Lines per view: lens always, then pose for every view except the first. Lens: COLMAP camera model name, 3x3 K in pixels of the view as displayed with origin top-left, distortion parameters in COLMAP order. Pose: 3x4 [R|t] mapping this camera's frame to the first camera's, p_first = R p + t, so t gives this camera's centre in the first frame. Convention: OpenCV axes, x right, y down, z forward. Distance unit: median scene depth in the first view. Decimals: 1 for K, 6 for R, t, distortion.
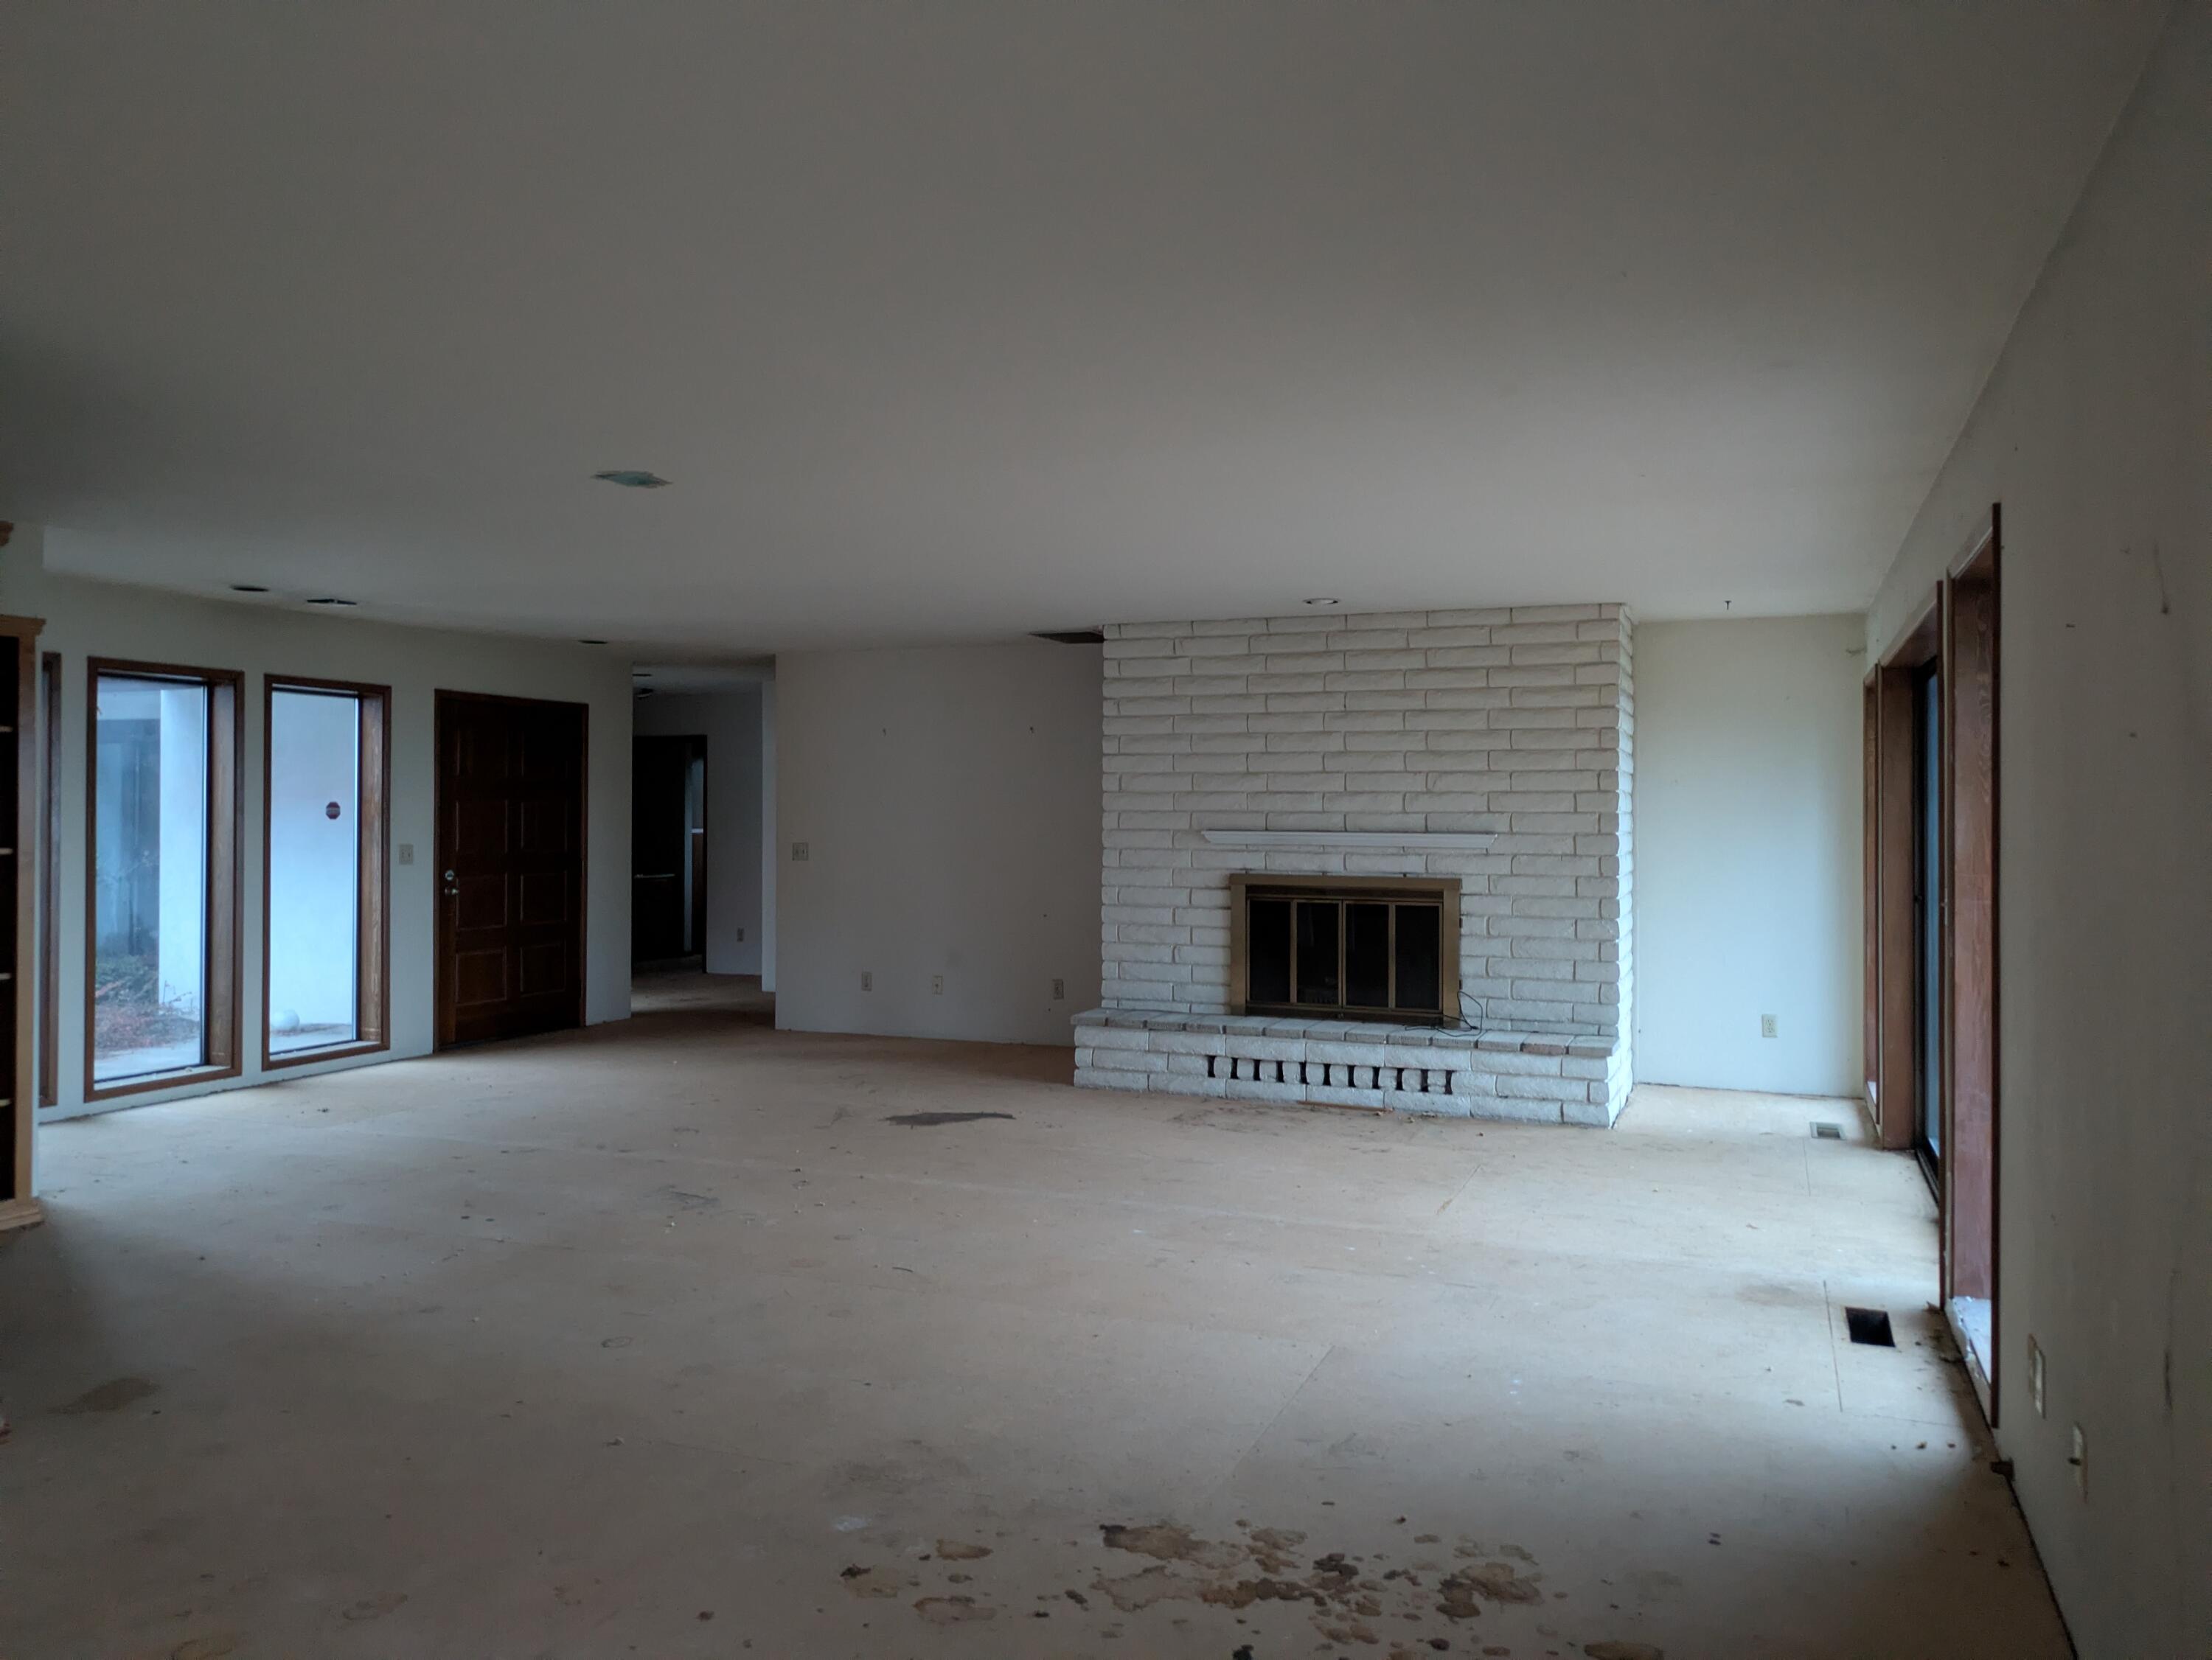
lens RADIAL K [[1646.1, 0, 1103.1], [0, 1646.1, 815.9], [0, 0, 1]] dist [0.056763, -0.053326]
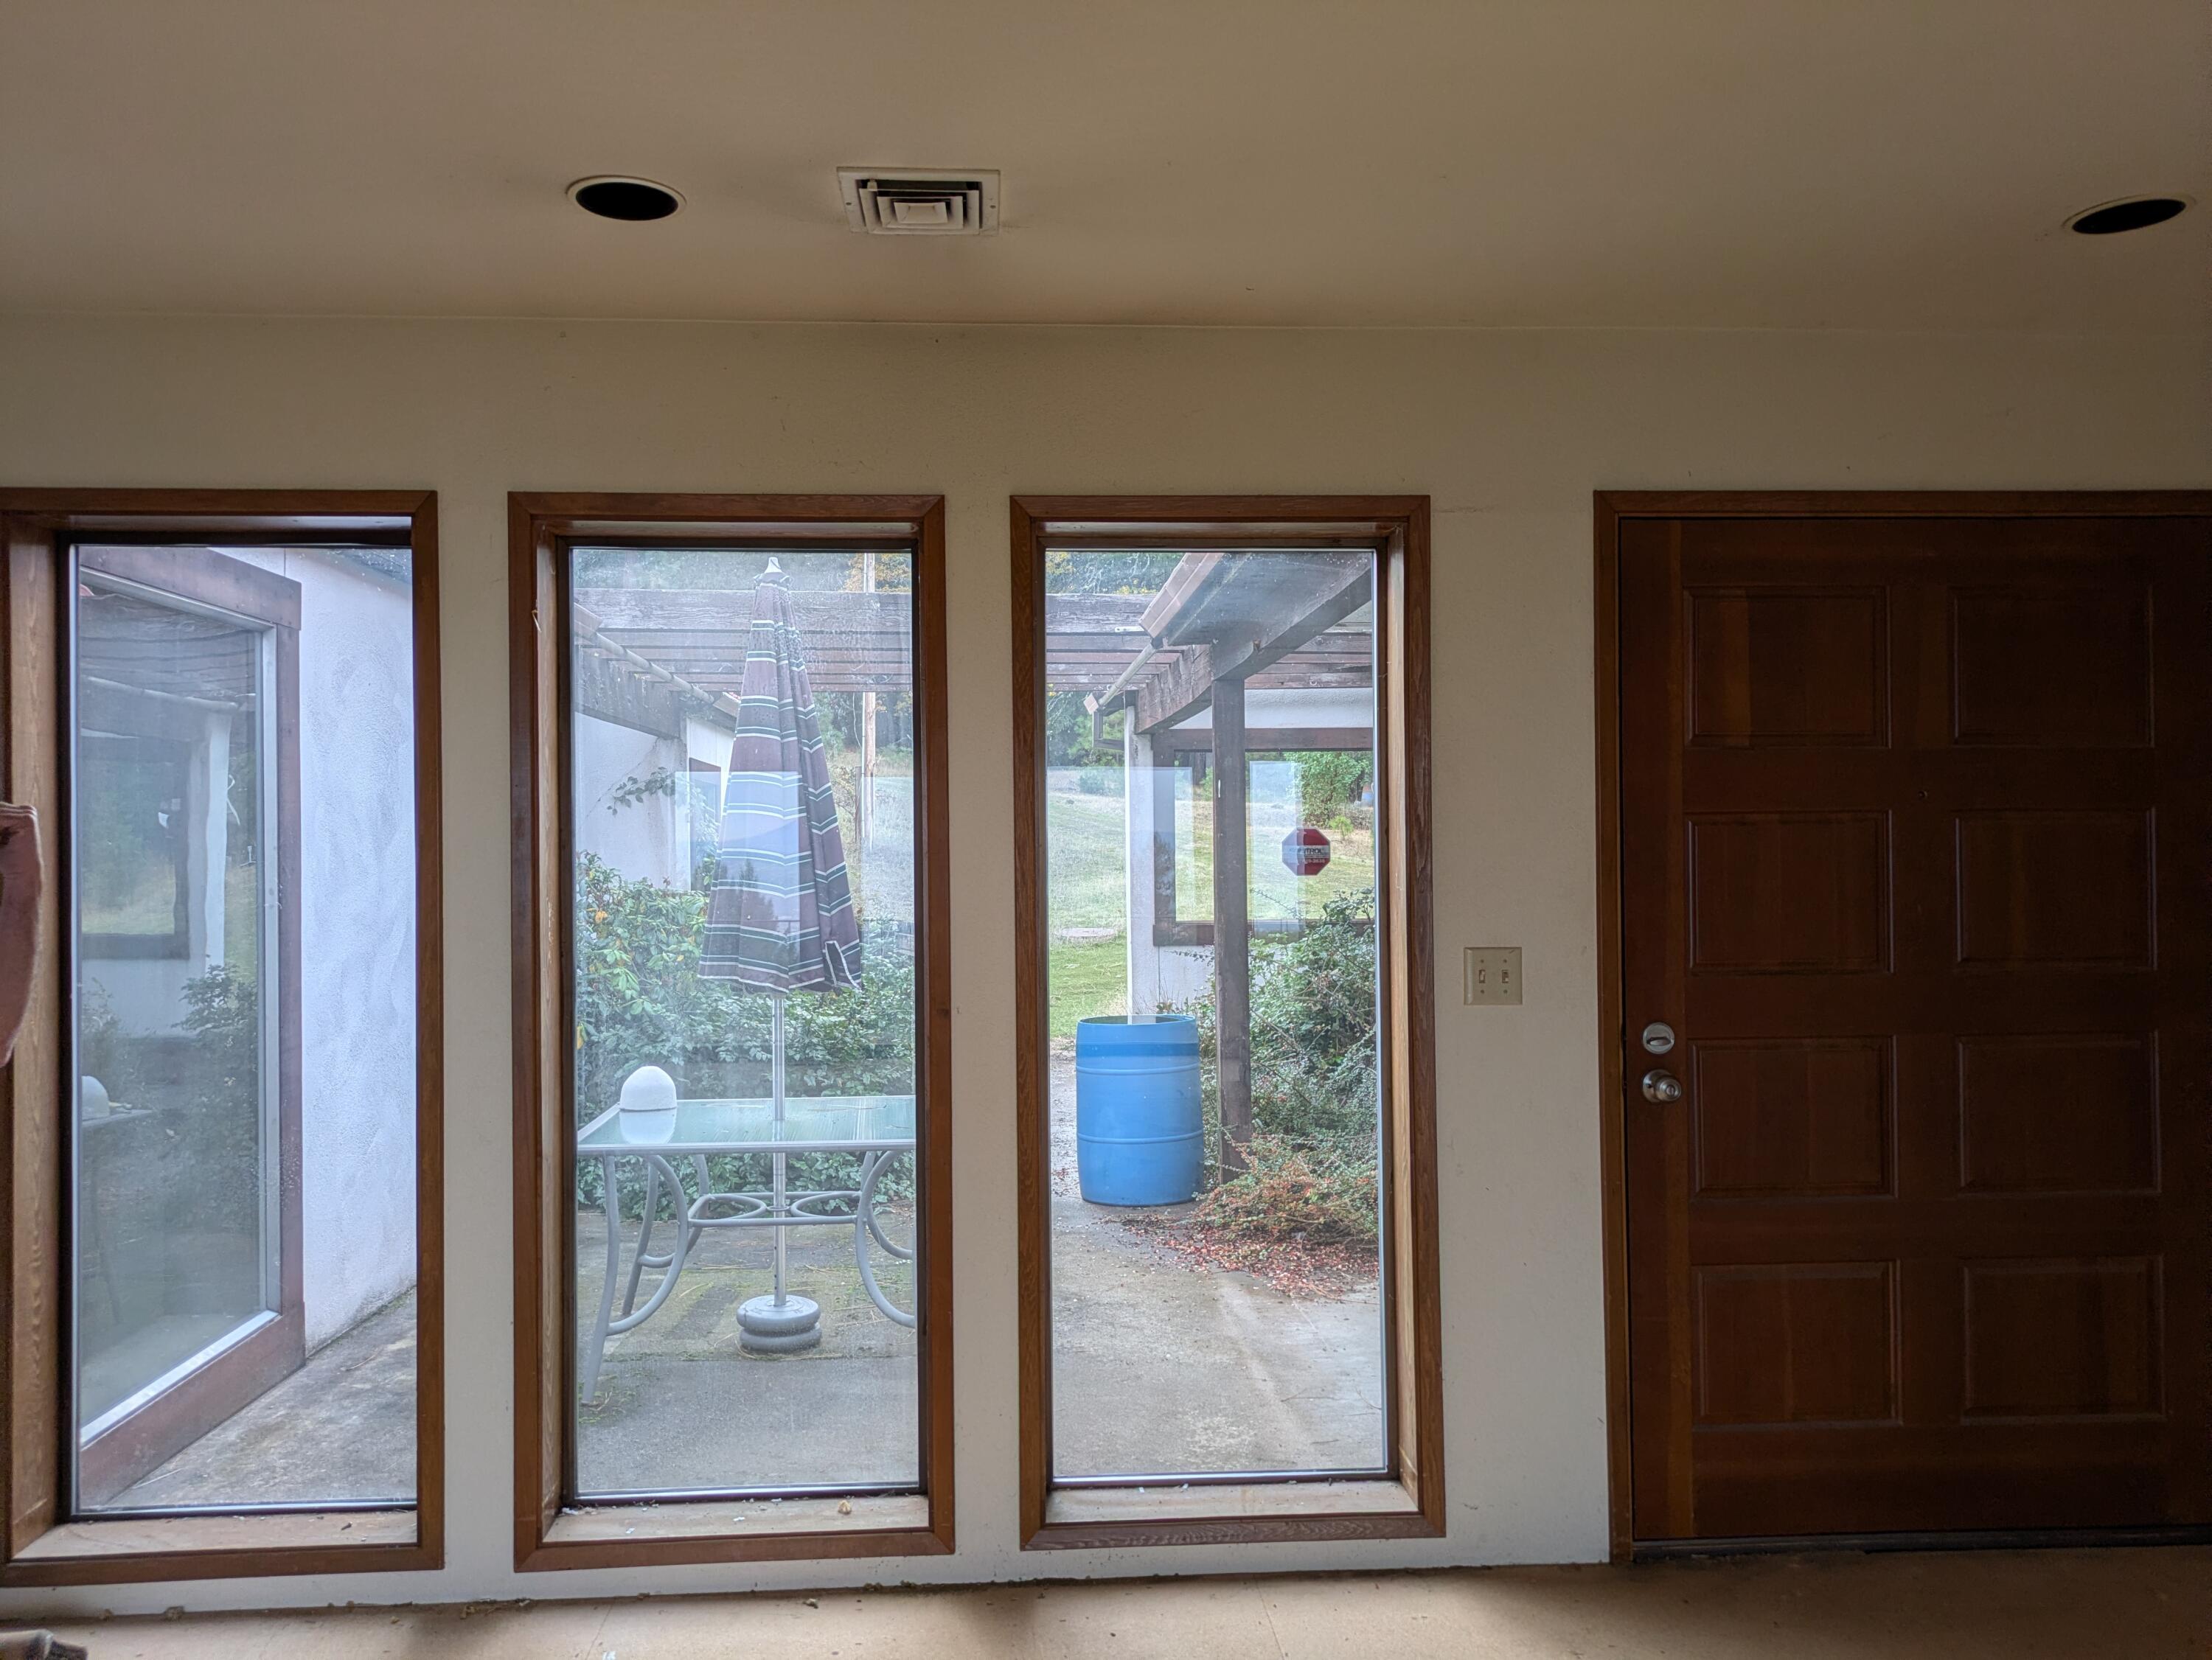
lens RADIAL K [[1646.1, 0, 1108.7], [0, 1646.1, 828.4], [0, 0, 1]] dist [0.056763, -0.053326]
pose [[0.418418, -0.016332, -0.908108, -0.158148], [0.010762, 0.999857, -0.013023, -0.004696], [0.908191, -0.004324, 0.418534, 0.895111]]
